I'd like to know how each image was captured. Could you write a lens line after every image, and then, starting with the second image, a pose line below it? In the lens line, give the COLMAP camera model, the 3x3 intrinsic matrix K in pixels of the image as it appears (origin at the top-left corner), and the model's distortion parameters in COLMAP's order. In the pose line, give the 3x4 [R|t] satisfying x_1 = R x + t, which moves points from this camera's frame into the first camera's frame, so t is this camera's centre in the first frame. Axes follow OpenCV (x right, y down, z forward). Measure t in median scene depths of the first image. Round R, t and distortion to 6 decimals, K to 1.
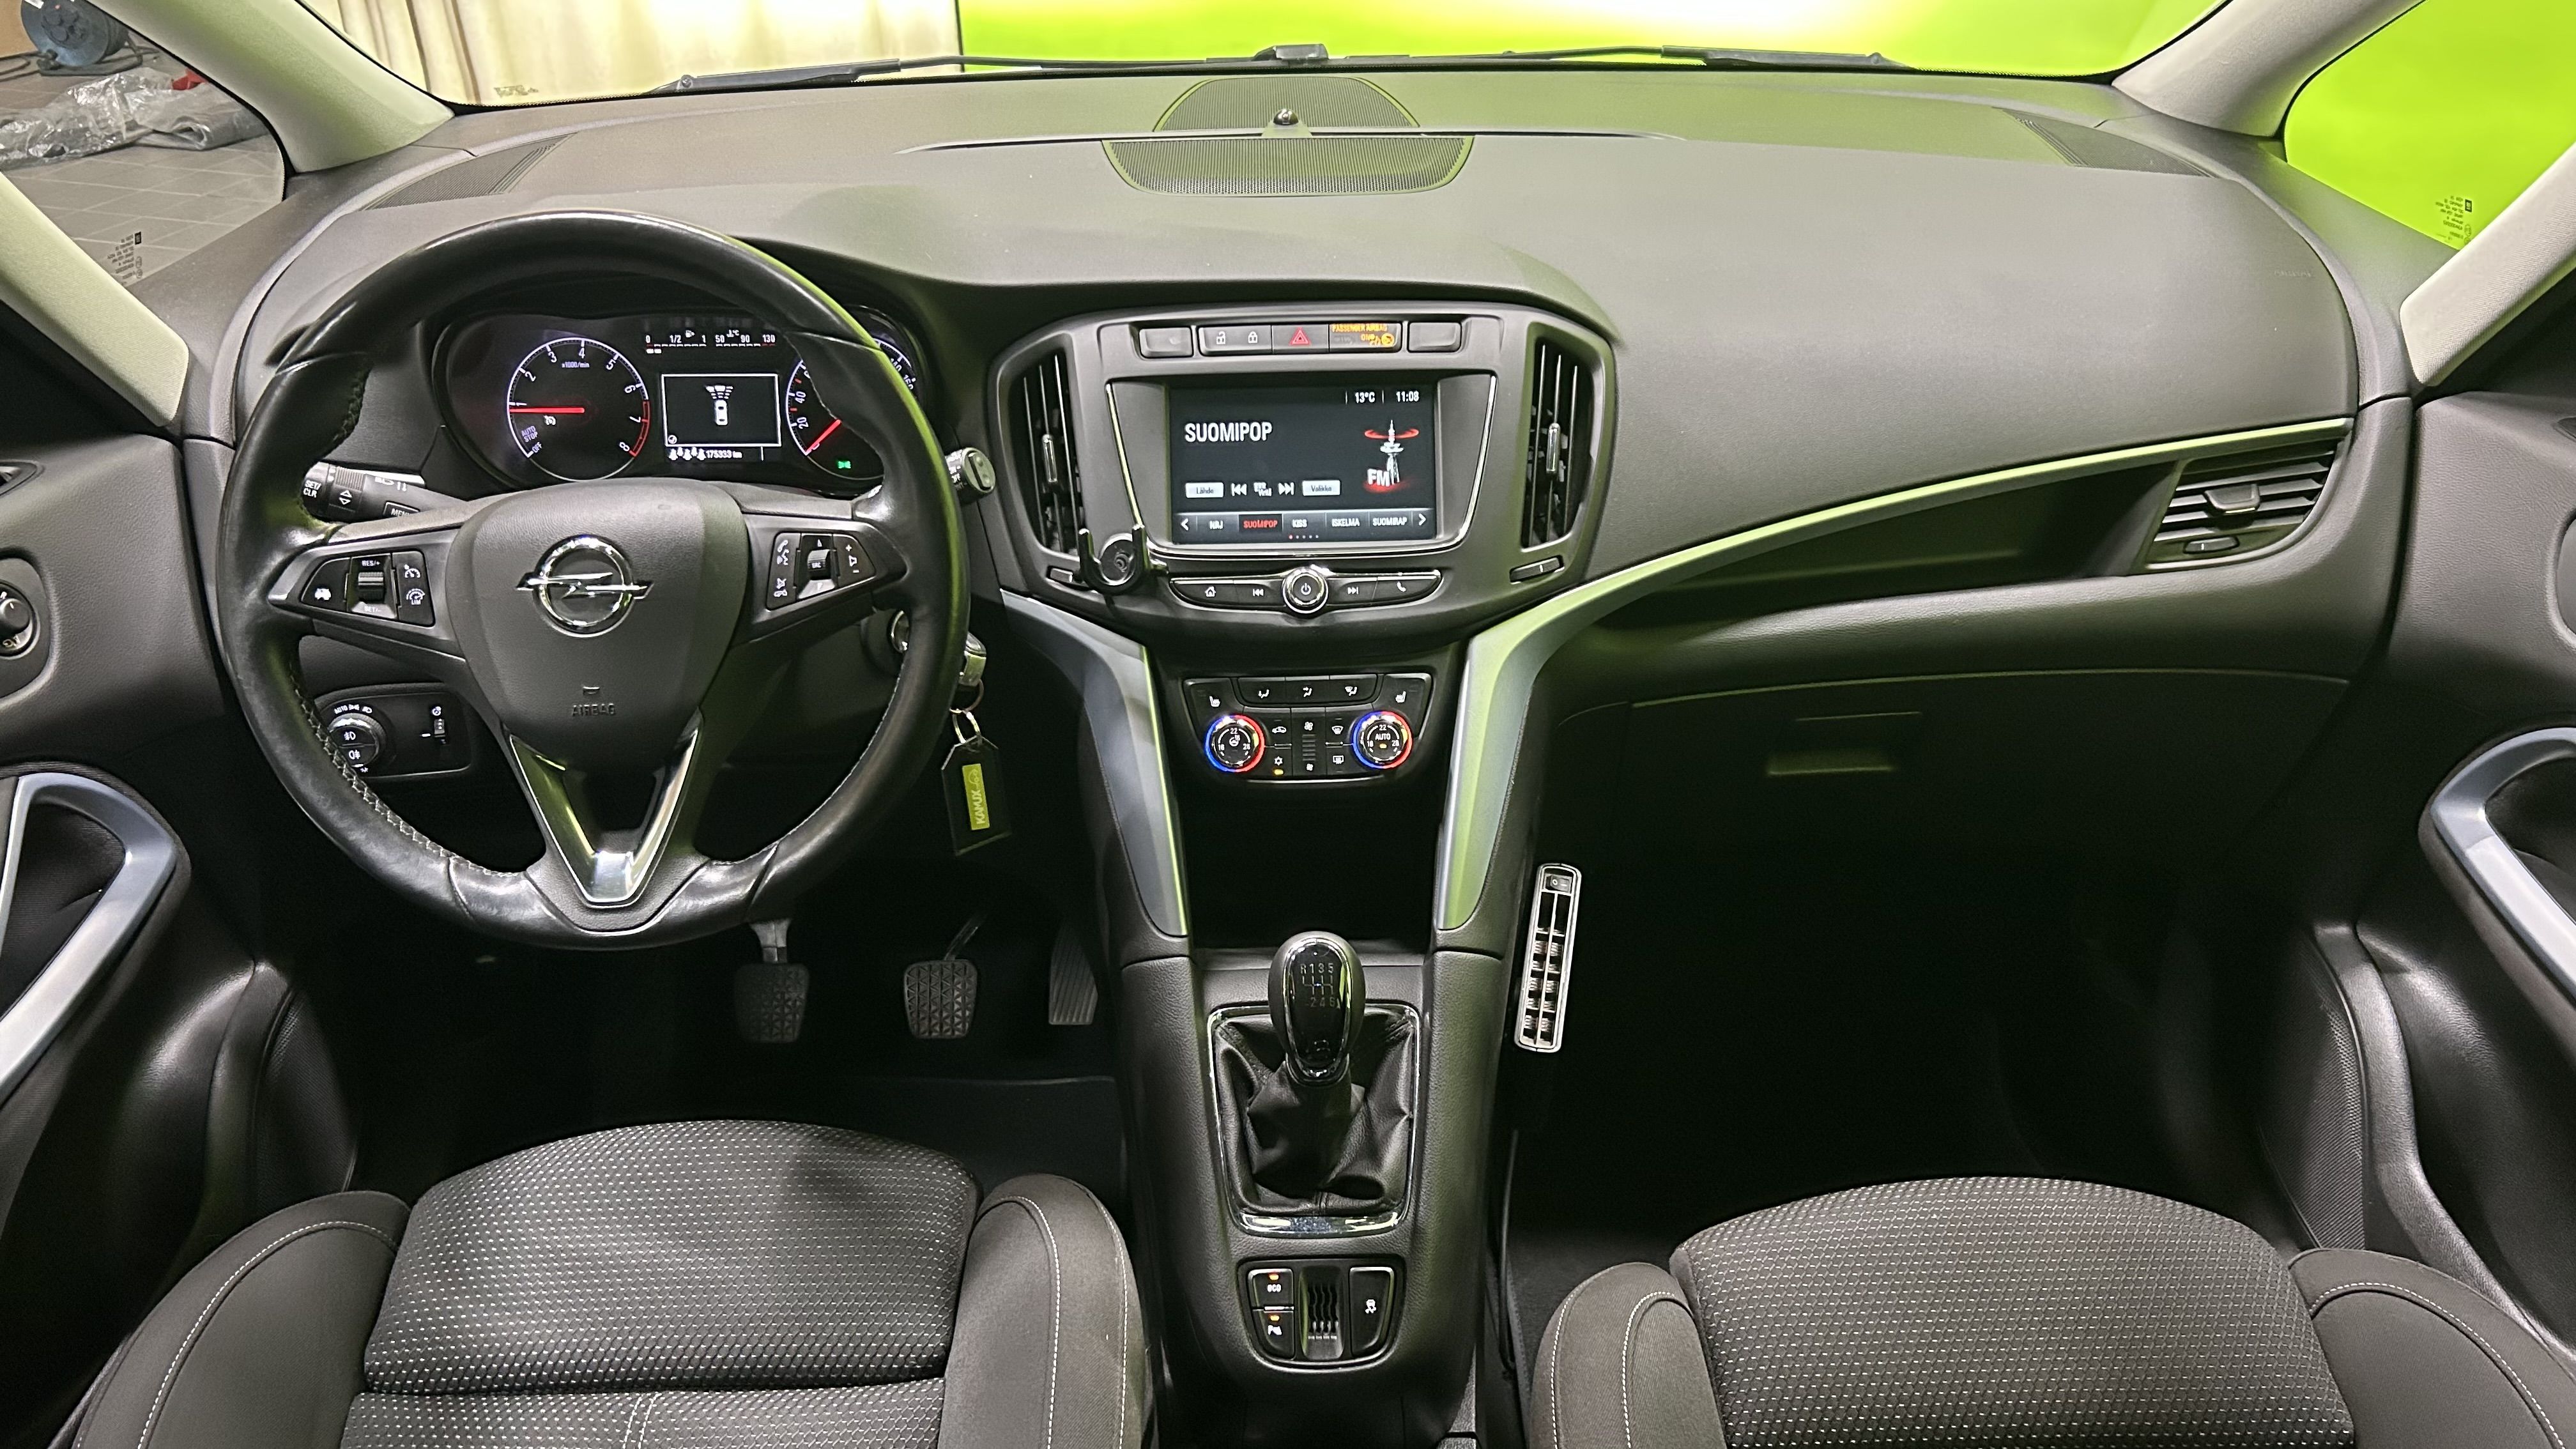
lens RADIAL K [[1863.0, 0, 1275.0], [0, 1863.0, 749.1], [0, 0, 1]] dist [0.006072, -0.003398]
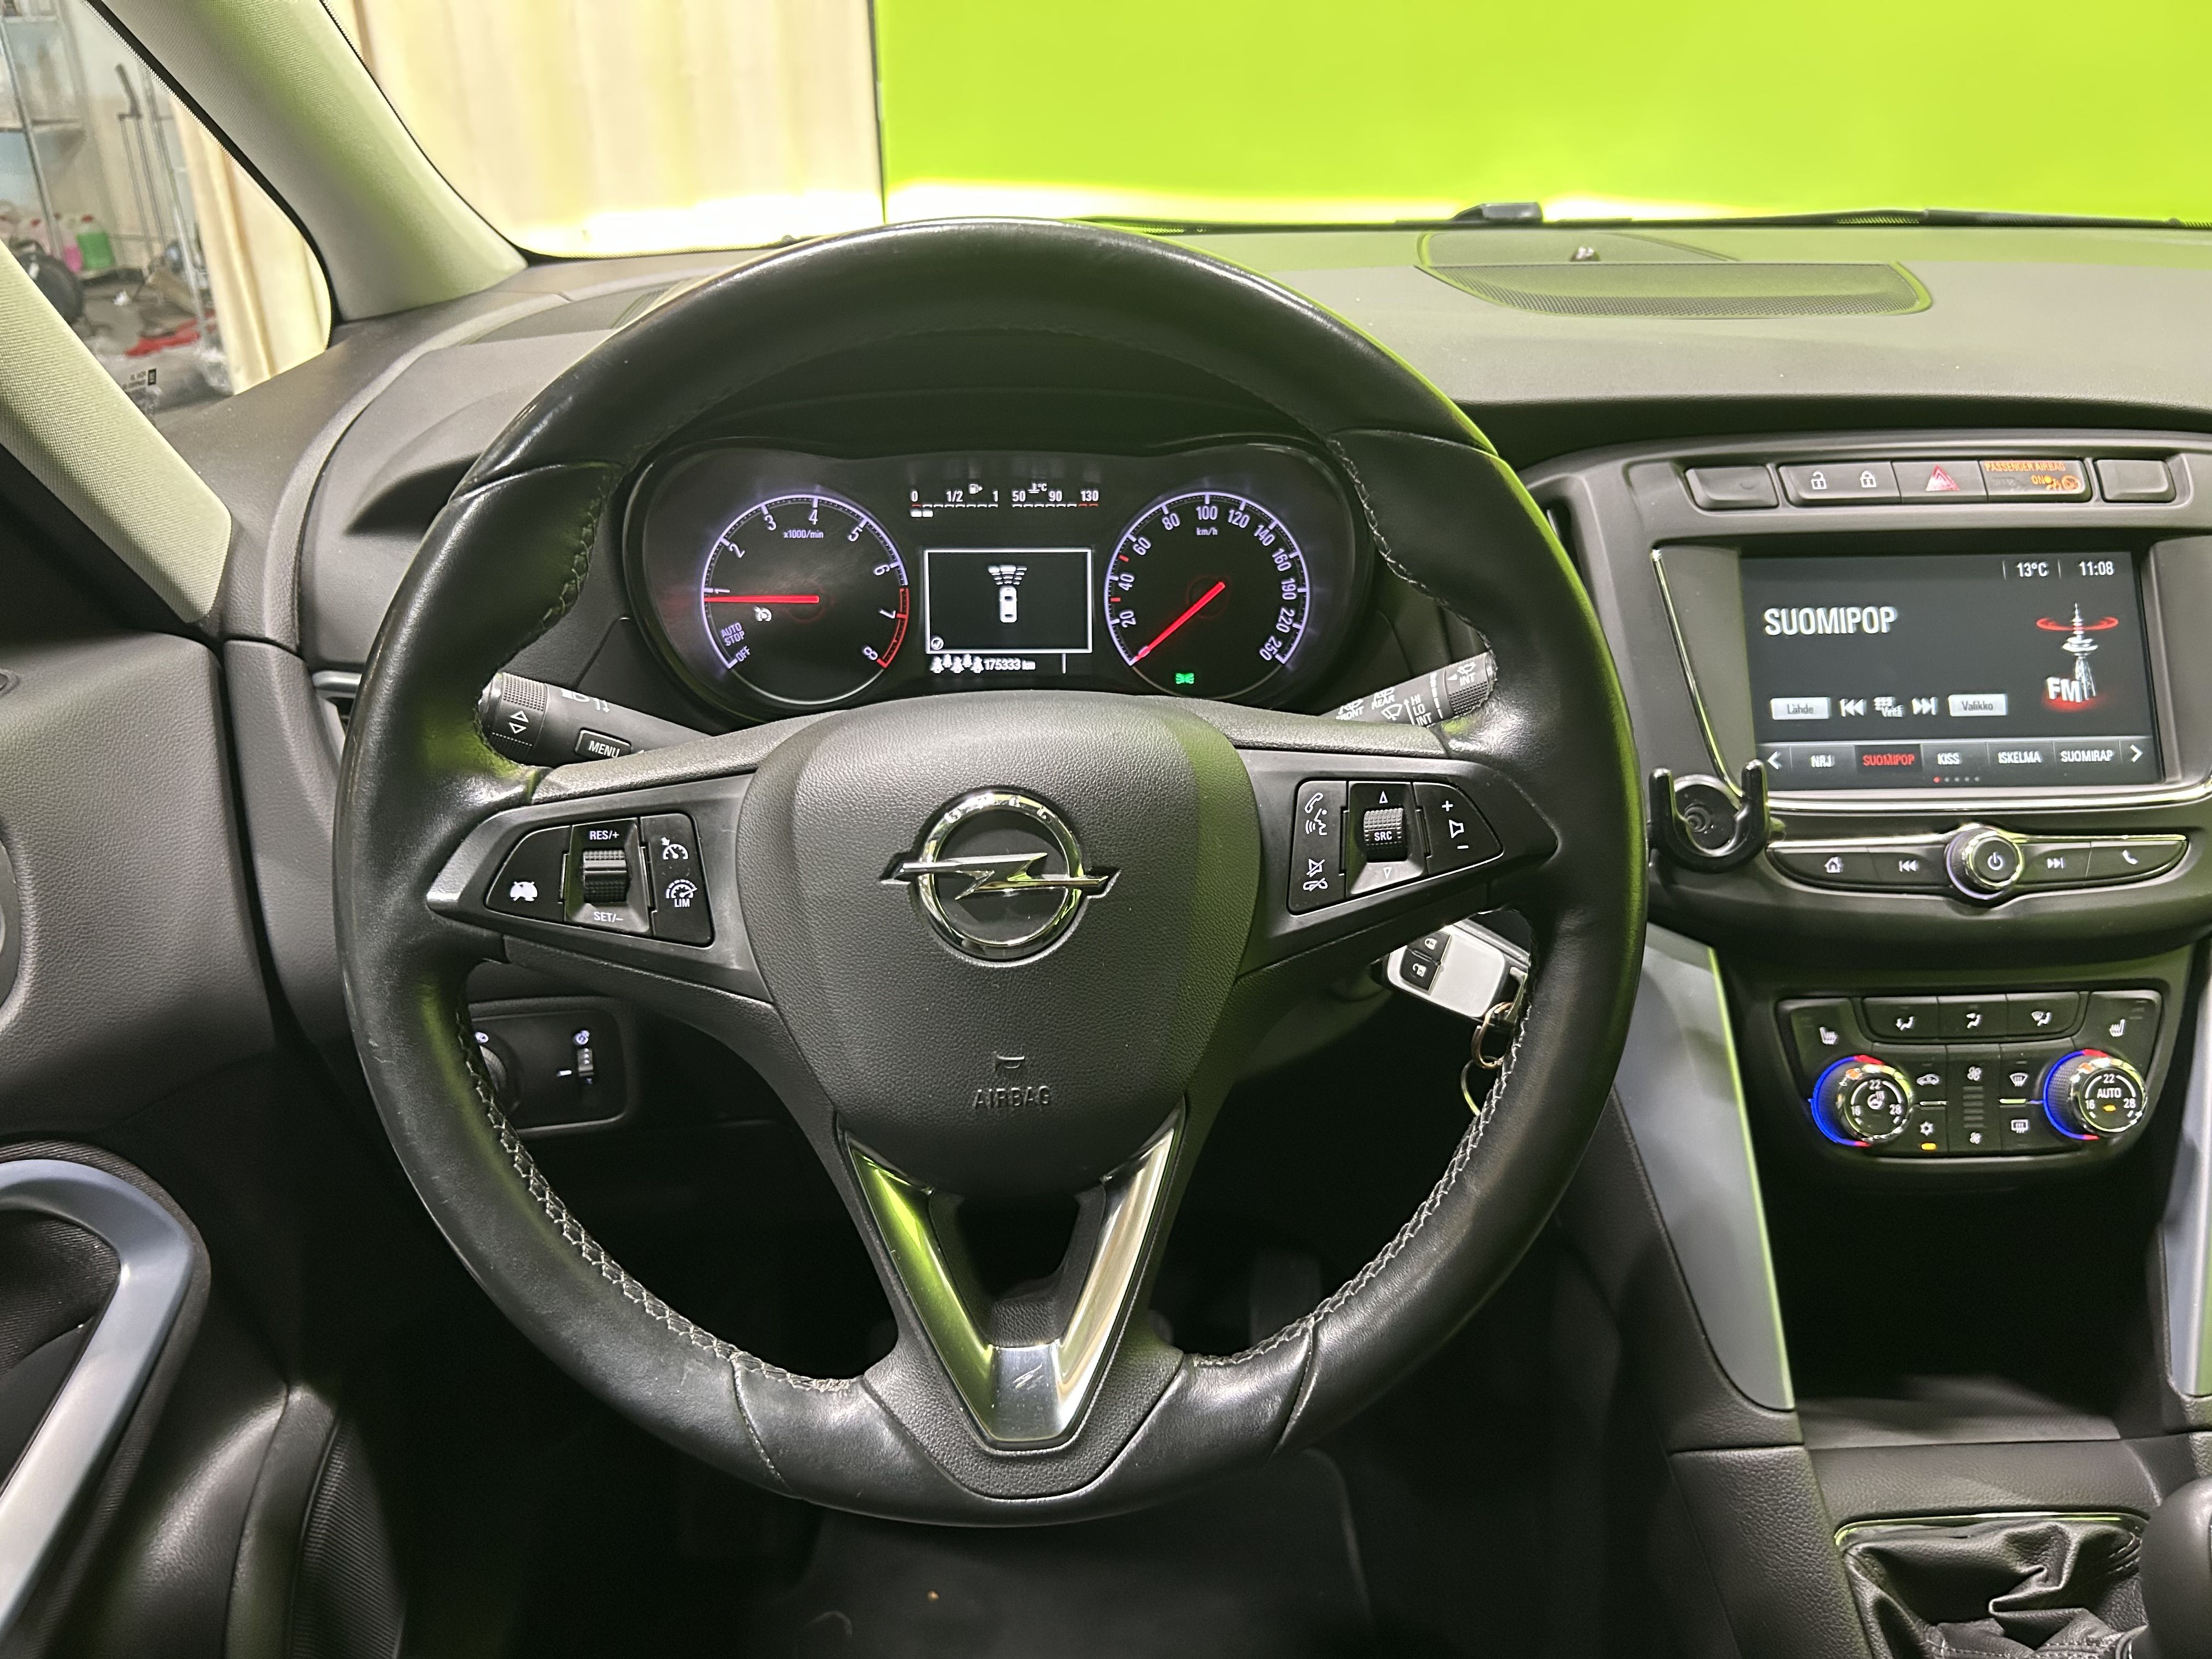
lens RADIAL K [[1673.3, 0, 1105.3], [0, 1673.3, 866.5], [0, 0, 1]] dist [0.058006, -0.067291]
pose [[0.999992, -0.003190, 0.002387, -0.281730], [0.003324, 0.998288, -0.058391, -0.050423], [-0.002196, 0.058399, 0.998291, 0.413083]]
